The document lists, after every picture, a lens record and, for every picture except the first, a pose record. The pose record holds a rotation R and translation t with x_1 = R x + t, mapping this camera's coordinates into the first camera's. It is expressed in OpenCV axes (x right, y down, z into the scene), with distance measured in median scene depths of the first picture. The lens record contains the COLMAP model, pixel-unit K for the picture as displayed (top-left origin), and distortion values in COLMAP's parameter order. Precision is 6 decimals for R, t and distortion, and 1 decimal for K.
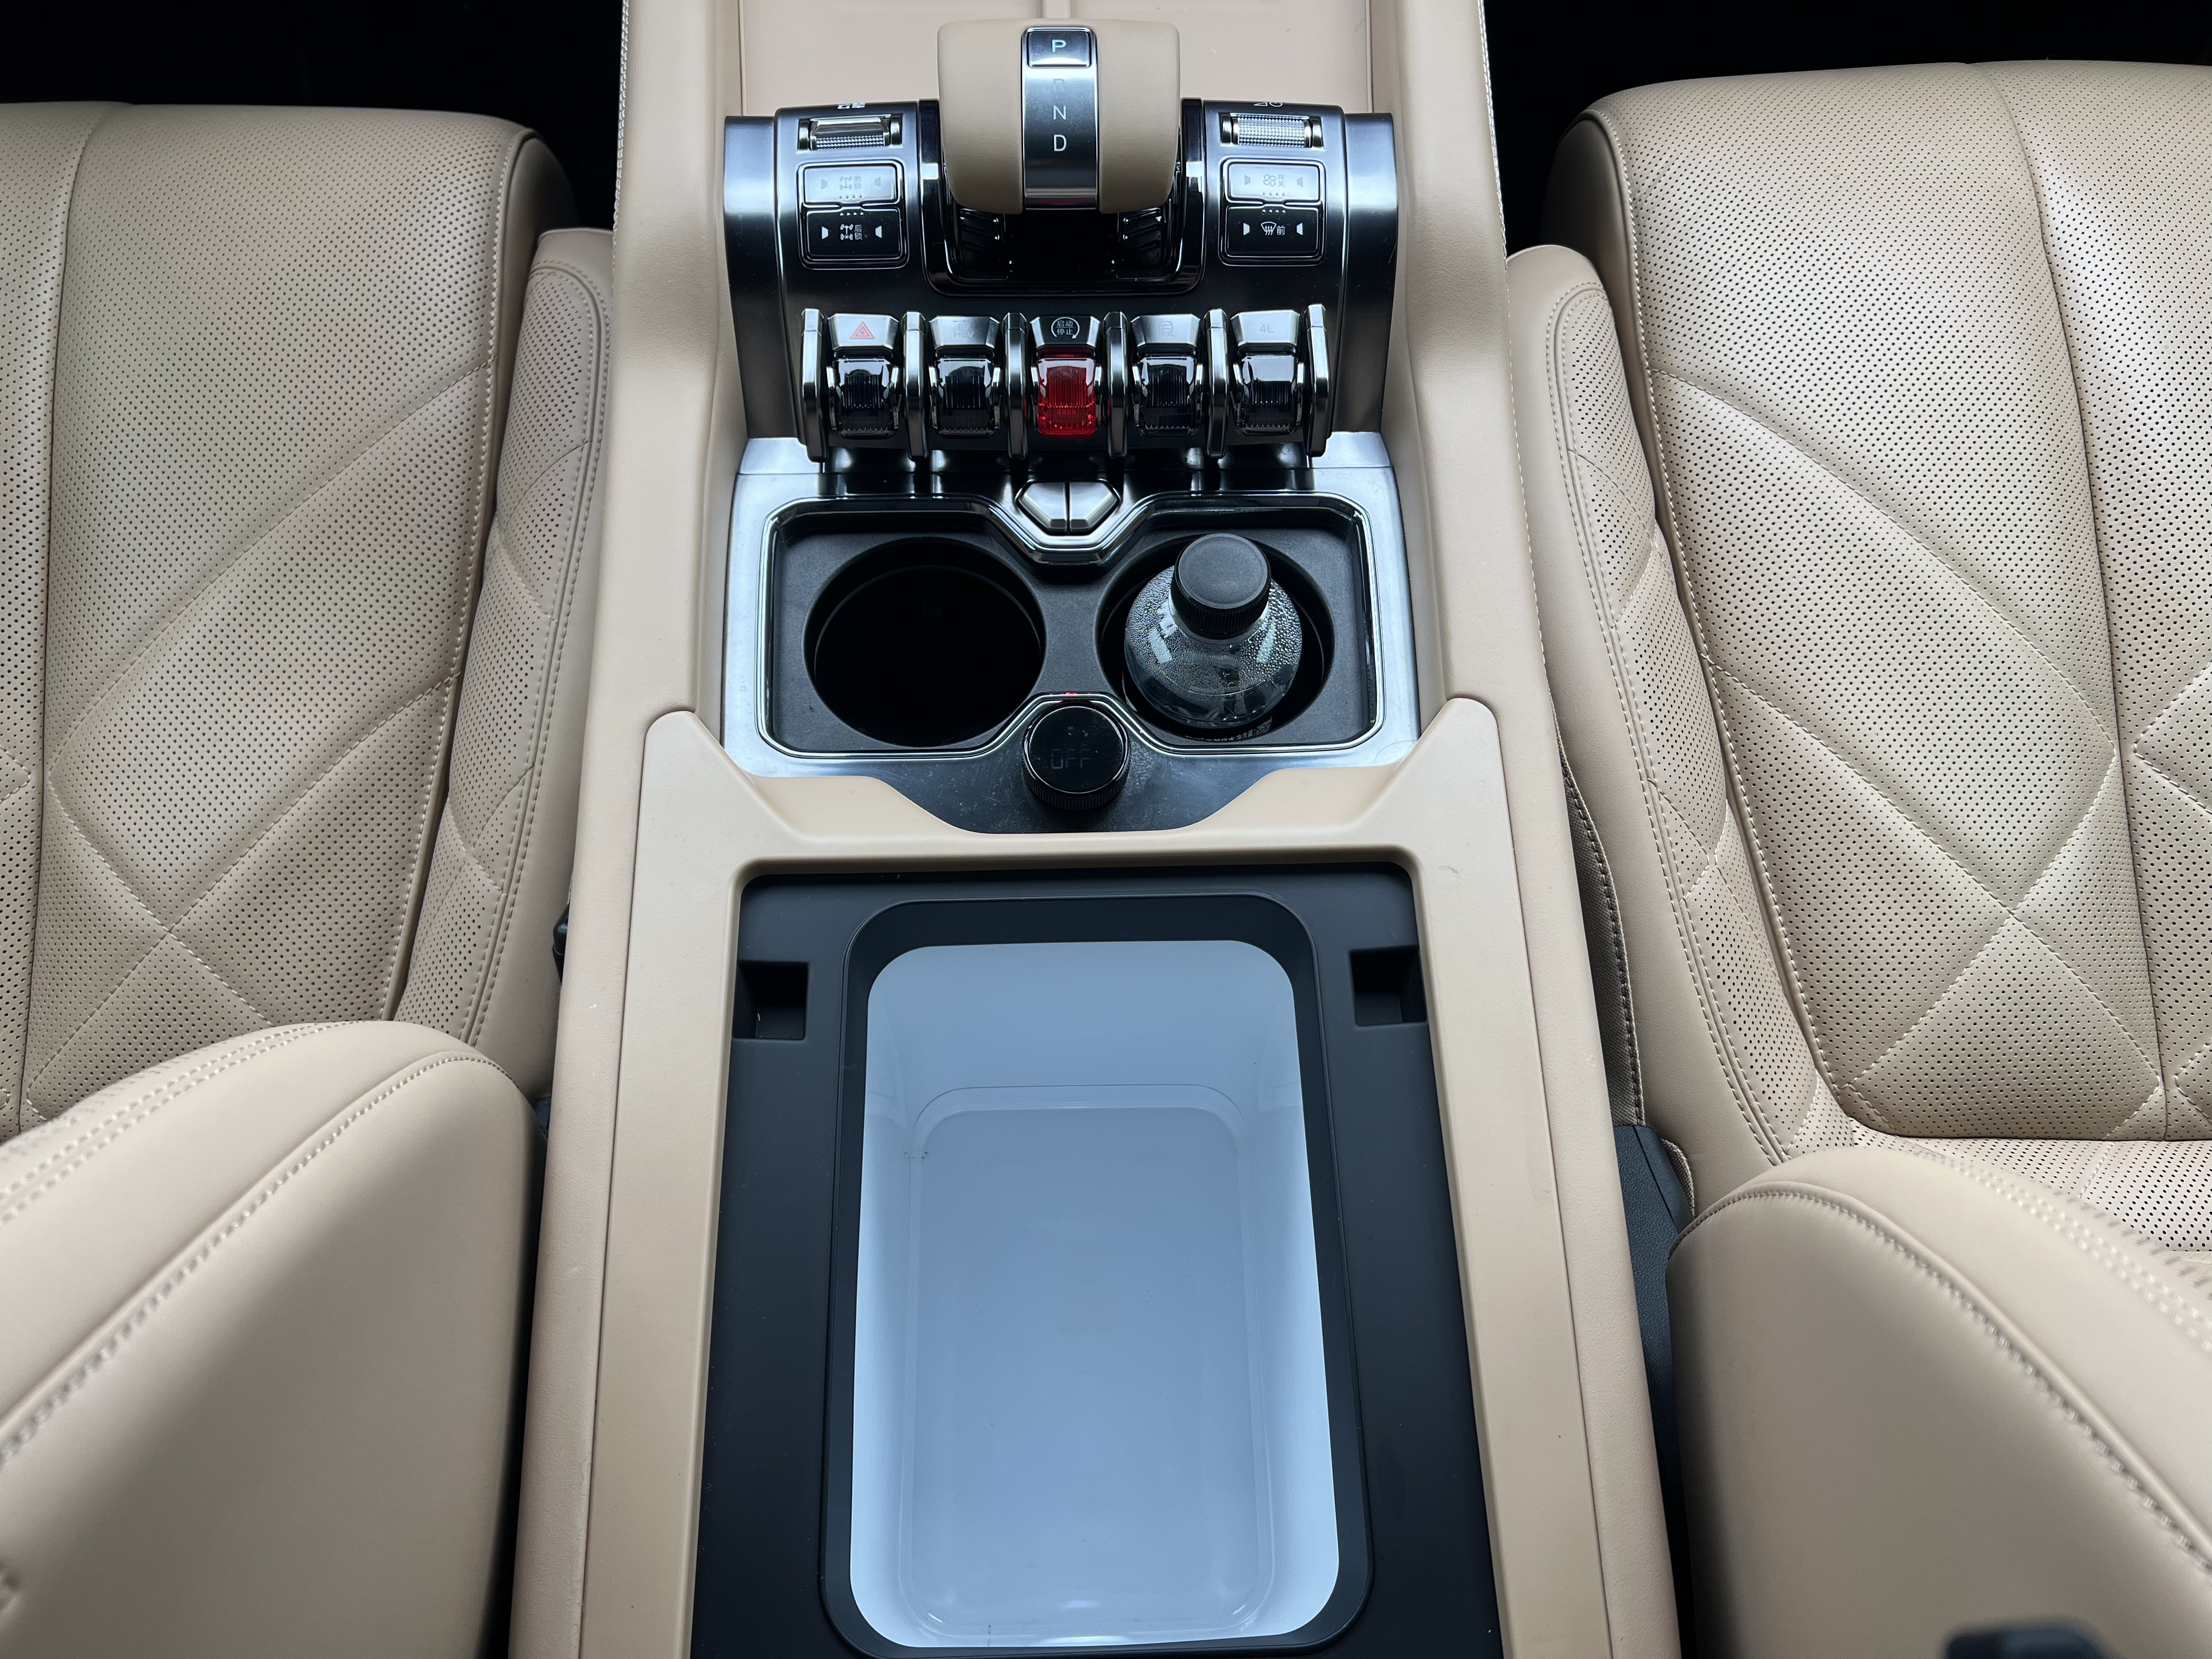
lens RADIAL K [[1679.0, 0, 1097.0], [0, 1679.0, 830.8], [0, 0, 1]] dist [0.036172, -0.037404]
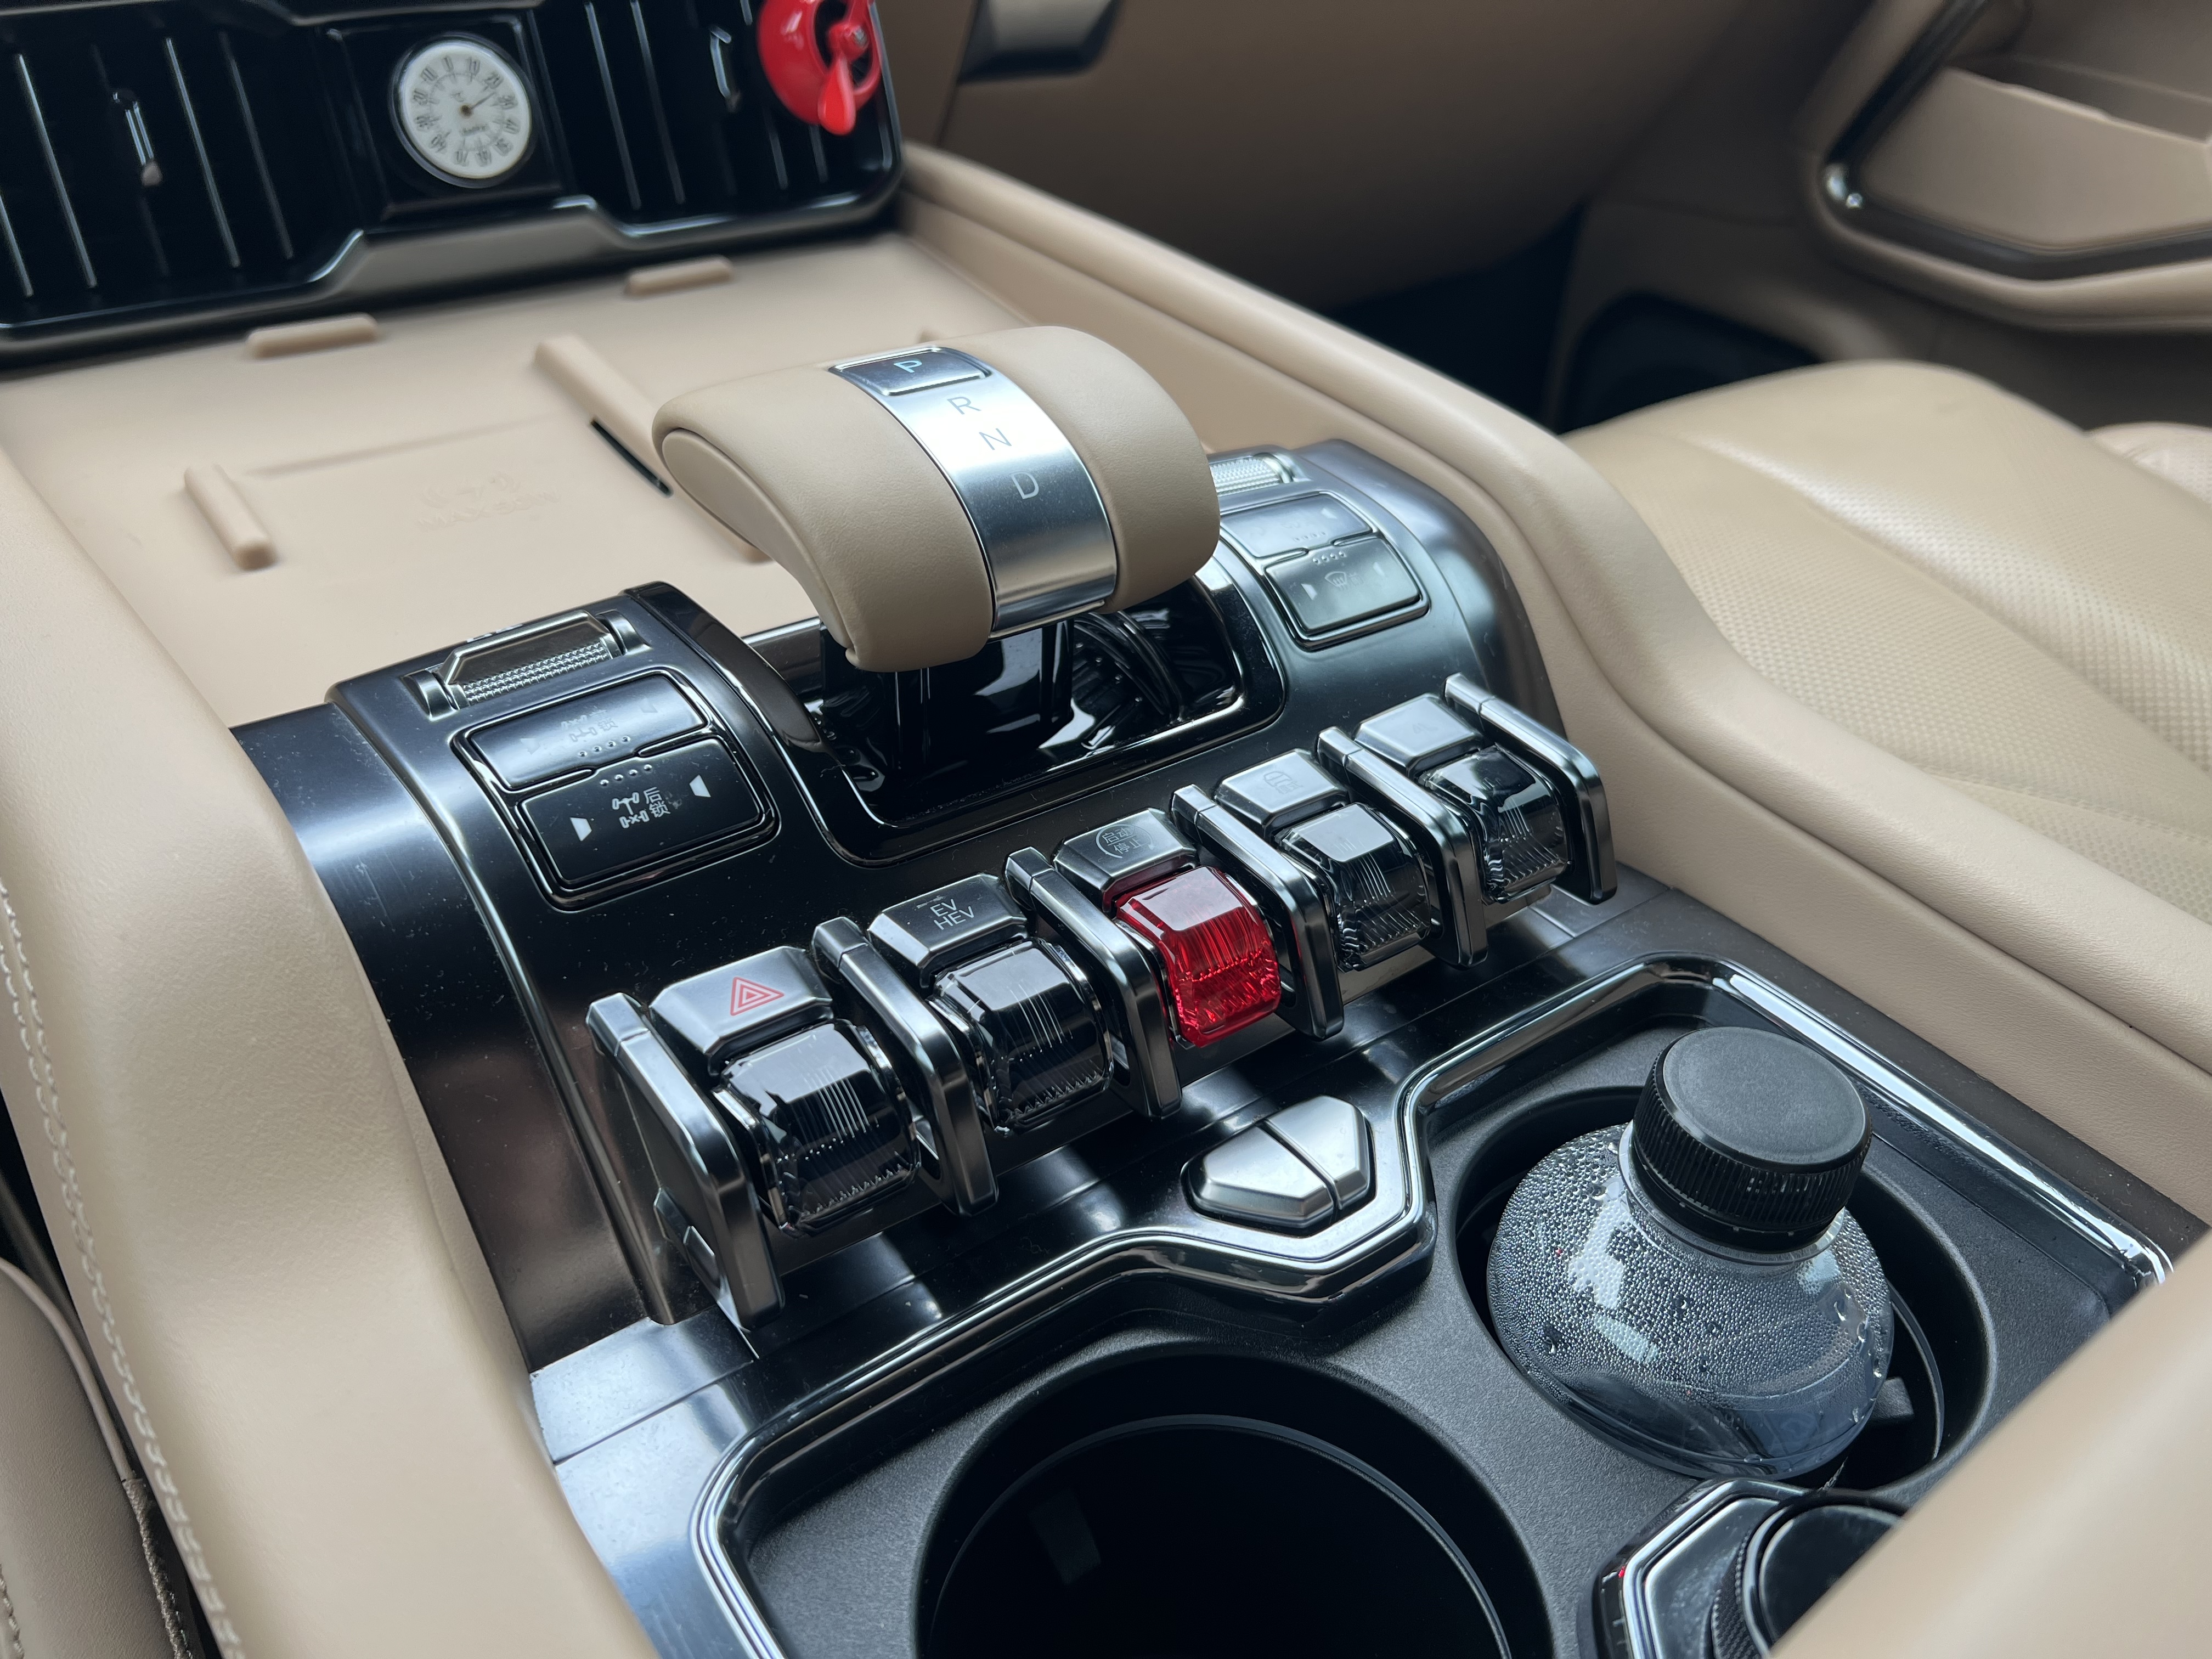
lens RADIAL K [[1679.0, 0, 1097.0], [0, 1679.0, 830.8], [0, 0, 1]] dist [0.036172, -0.037404]
pose [[0.814486, -0.312687, 0.488712, -0.256195], [0.506912, 0.793282, -0.337259, -0.139032], [-0.282230, 0.522427, 0.804622, 0.601117]]
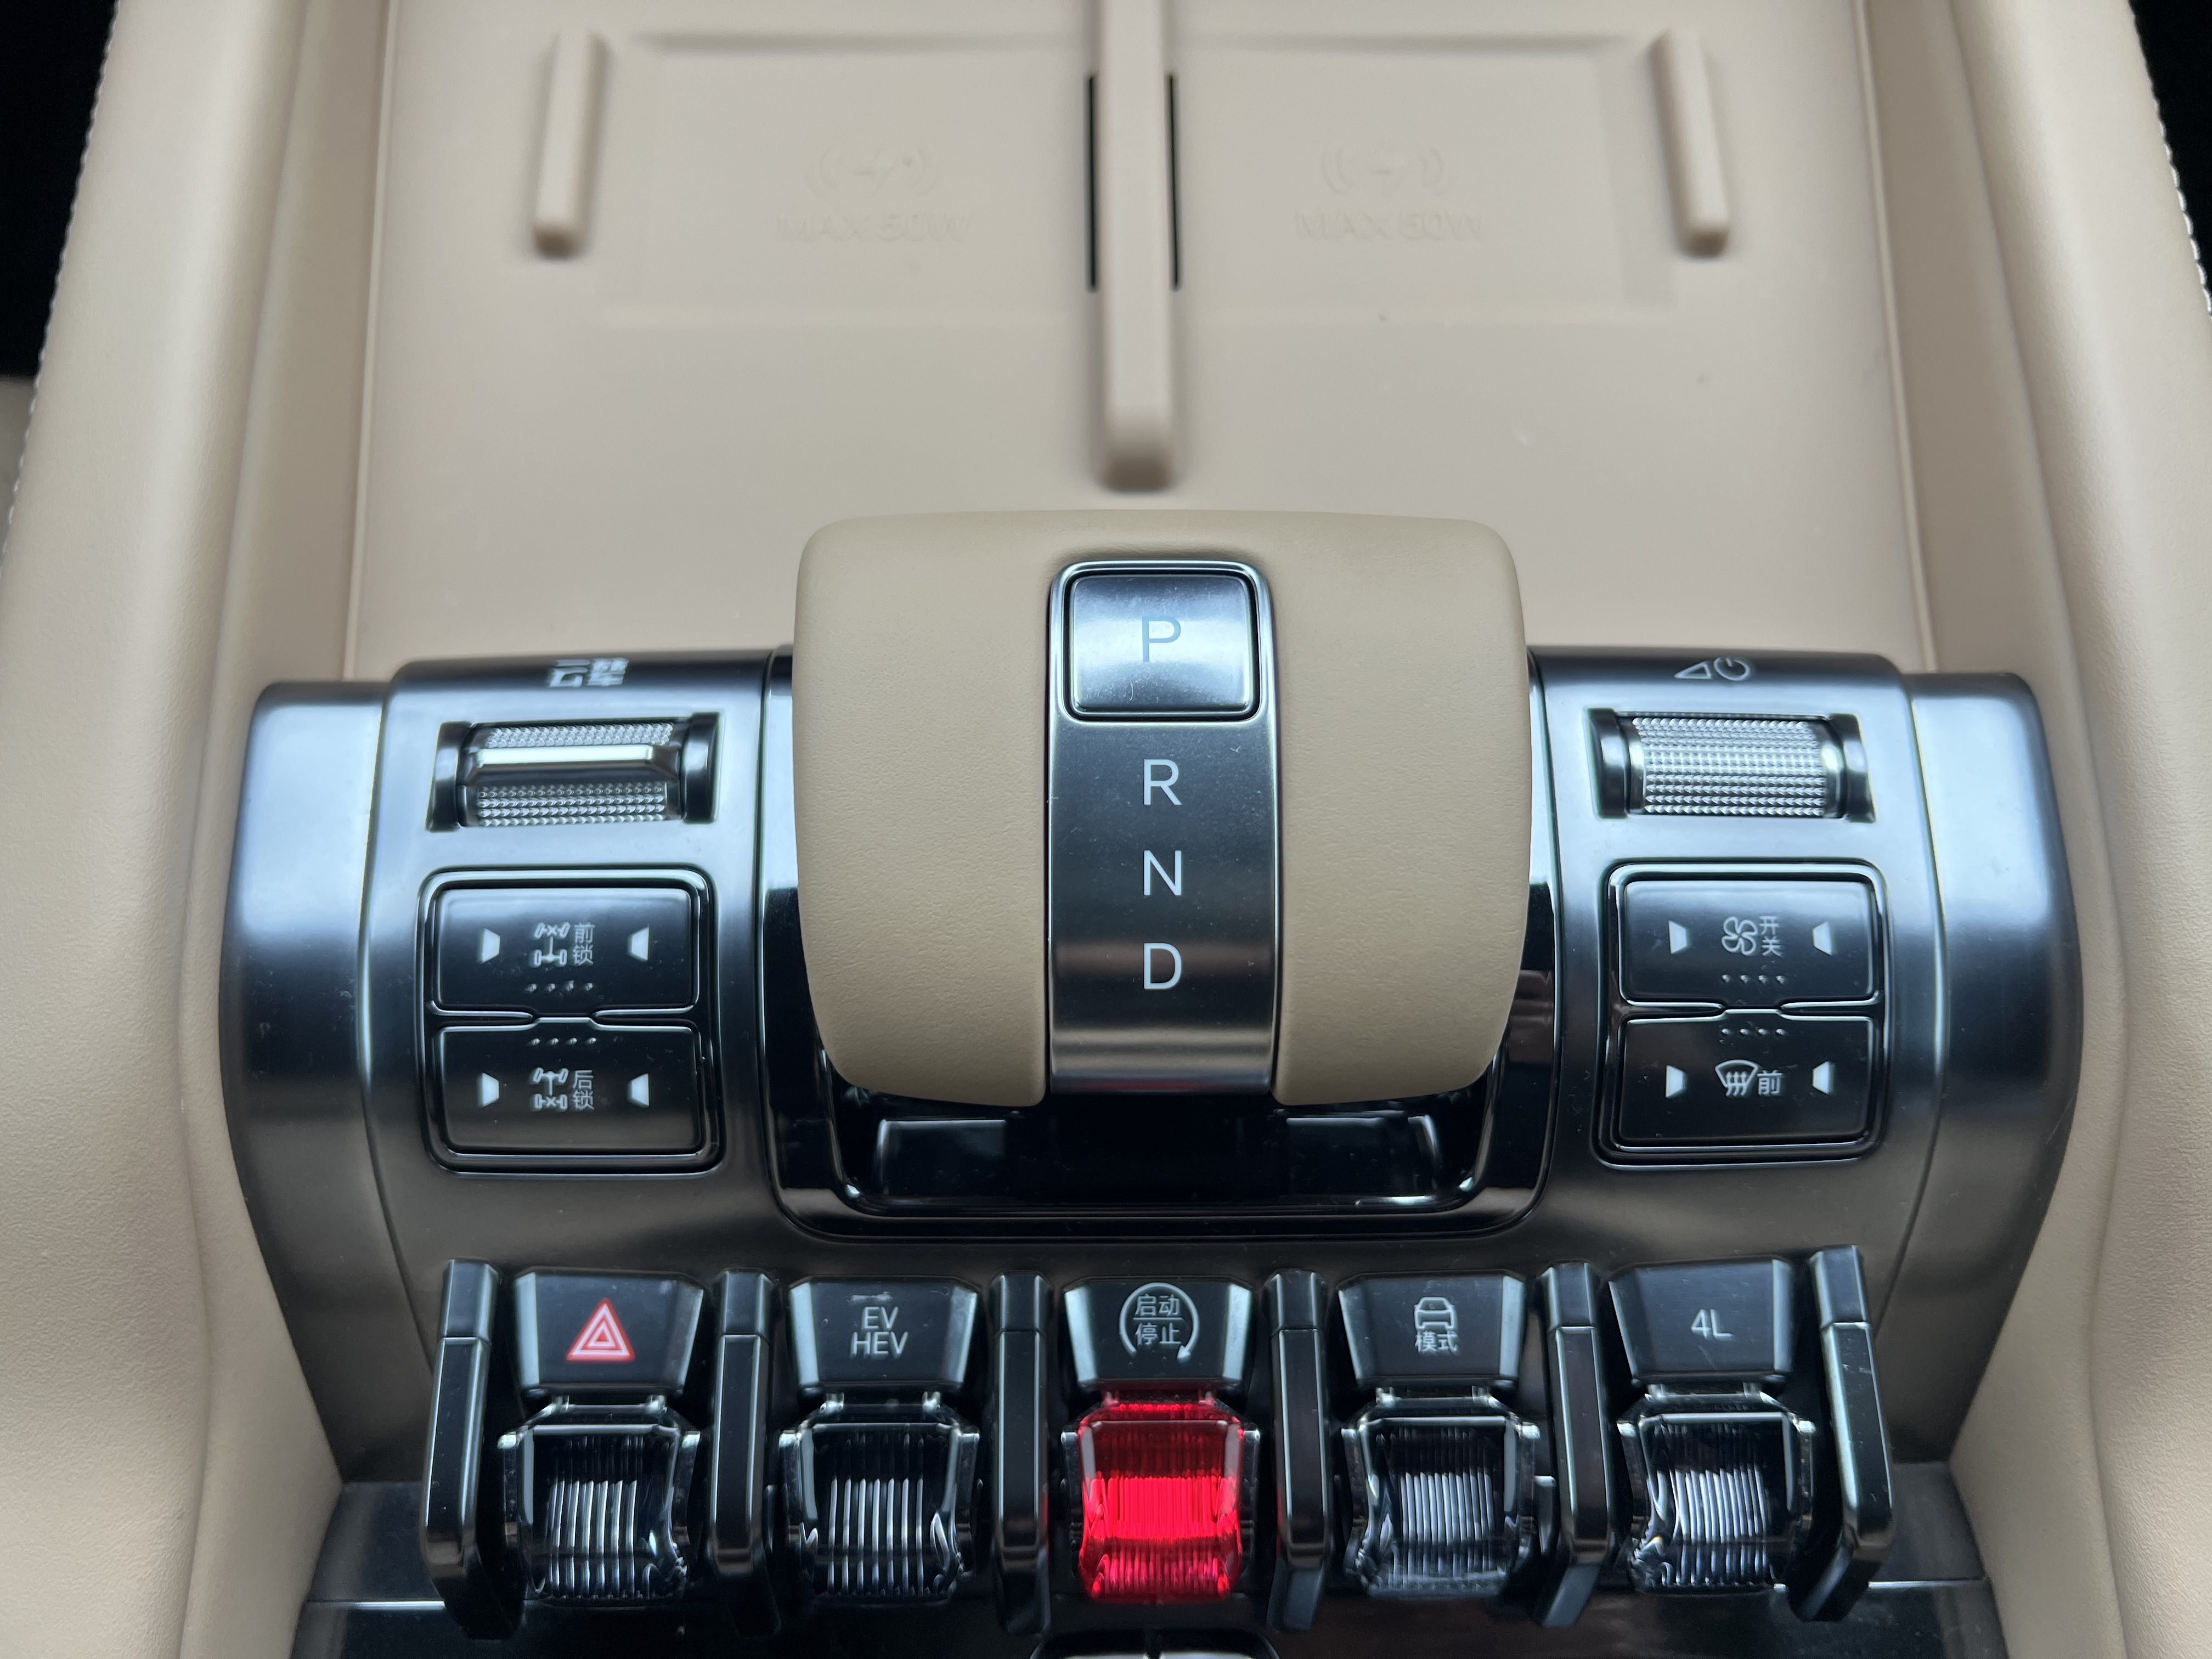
lens RADIAL K [[1679.0, 0, 1097.0], [0, 1679.0, 830.8], [0, 0, 1]] dist [0.036172, -0.037404]
pose [[0.999869, 0.009377, -0.013188, -0.028040], [-0.008748, 0.998858, 0.046967, -0.414407], [0.013613, -0.046845, 0.998809, 0.629969]]
